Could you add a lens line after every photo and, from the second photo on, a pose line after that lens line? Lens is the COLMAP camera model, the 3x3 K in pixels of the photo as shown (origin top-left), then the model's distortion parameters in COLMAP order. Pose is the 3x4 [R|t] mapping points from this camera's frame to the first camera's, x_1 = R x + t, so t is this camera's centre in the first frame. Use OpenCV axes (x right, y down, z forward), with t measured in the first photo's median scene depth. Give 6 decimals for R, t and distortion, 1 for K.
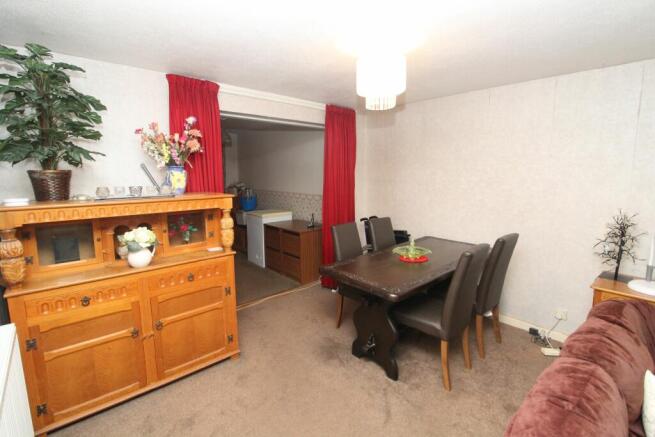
lens RADIAL K [[305.0, 0, 327.1], [0, 305.0, 212.6], [0, 0, 1]] dist [0.001633, -0.009568]
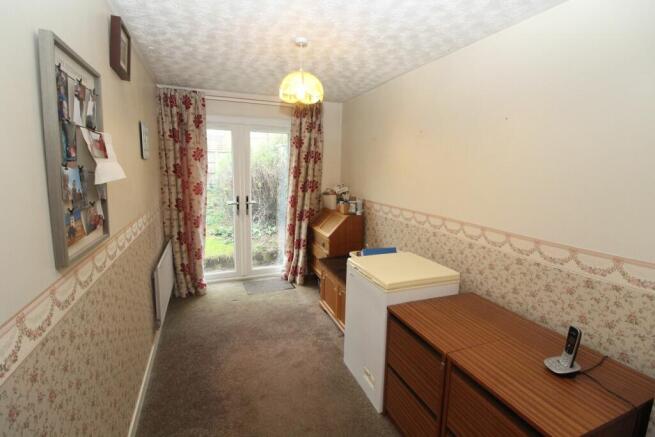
lens RADIAL K [[305.0, 0, 327.1], [0, 305.0, 212.6], [0, 0, 1]] dist [0.001633, -0.009568]
pose [[0.938025, 0.071367, -0.339139, -0.342288], [-0.067985, 0.997447, 0.021858, -0.177438], [0.339833, 0.002553, 0.940482, 1.361203]]
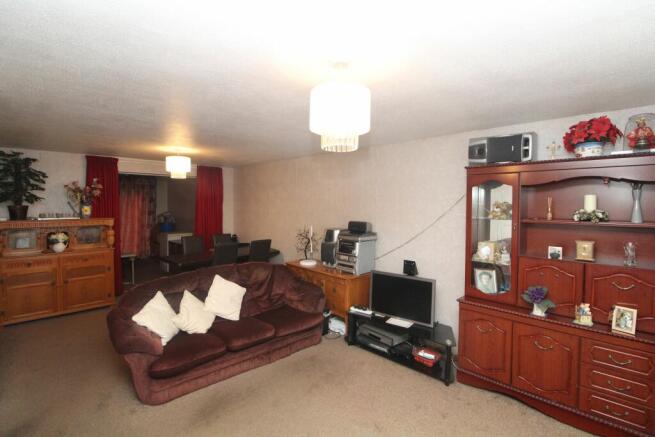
lens RADIAL K [[313.4, 0, 320.2], [0, 313.4, 210.1], [0, 0, 1]] dist [-0.001333, -0.000829]
pose [[0.999257, 0.005503, 0.038142, 1.005594], [-0.001460, 0.994447, -0.105232, 0.108074], [-0.038509, 0.105098, 0.993716, -1.129550]]
